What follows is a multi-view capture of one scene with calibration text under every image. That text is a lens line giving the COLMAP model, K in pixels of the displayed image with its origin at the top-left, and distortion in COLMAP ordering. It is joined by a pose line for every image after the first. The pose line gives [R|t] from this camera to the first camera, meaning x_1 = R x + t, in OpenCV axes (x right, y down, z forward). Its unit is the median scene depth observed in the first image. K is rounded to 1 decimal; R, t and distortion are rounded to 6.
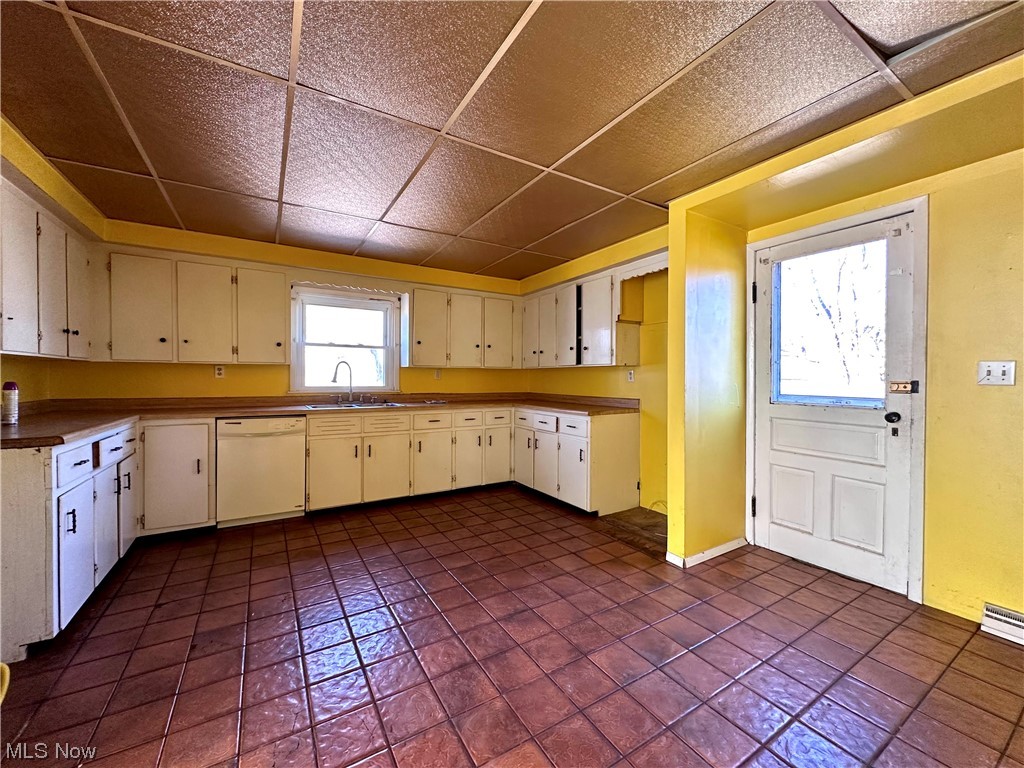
lens RADIAL K [[408.5, 0, 512.0], [0, 408.5, 384.0], [0, 0, 1]] dist [0.000283, -0.000175]
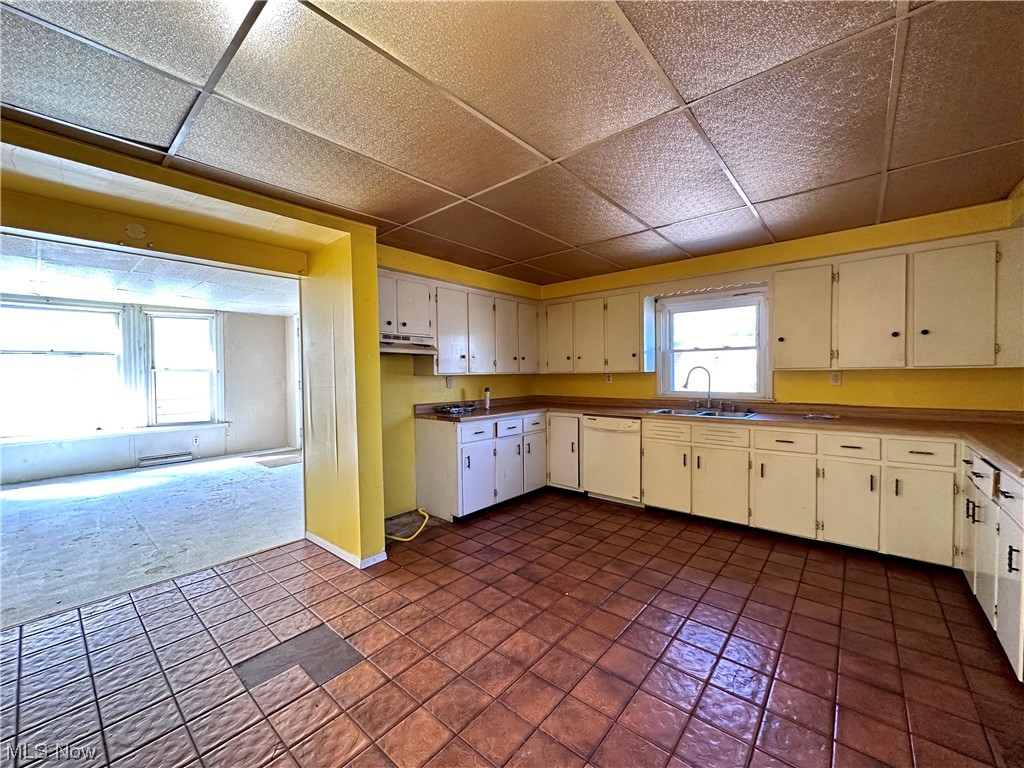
lens RADIAL K [[408.5, 0, 512.0], [0, 408.5, 384.0], [0, 0, 1]] dist [0.000283, -0.000175]
pose [[0.313273, 0.016757, -0.949515, 0.445359], [0.000545, 0.999841, 0.017825, -0.037098], [0.949663, -0.006102, 0.313214, 0.319801]]
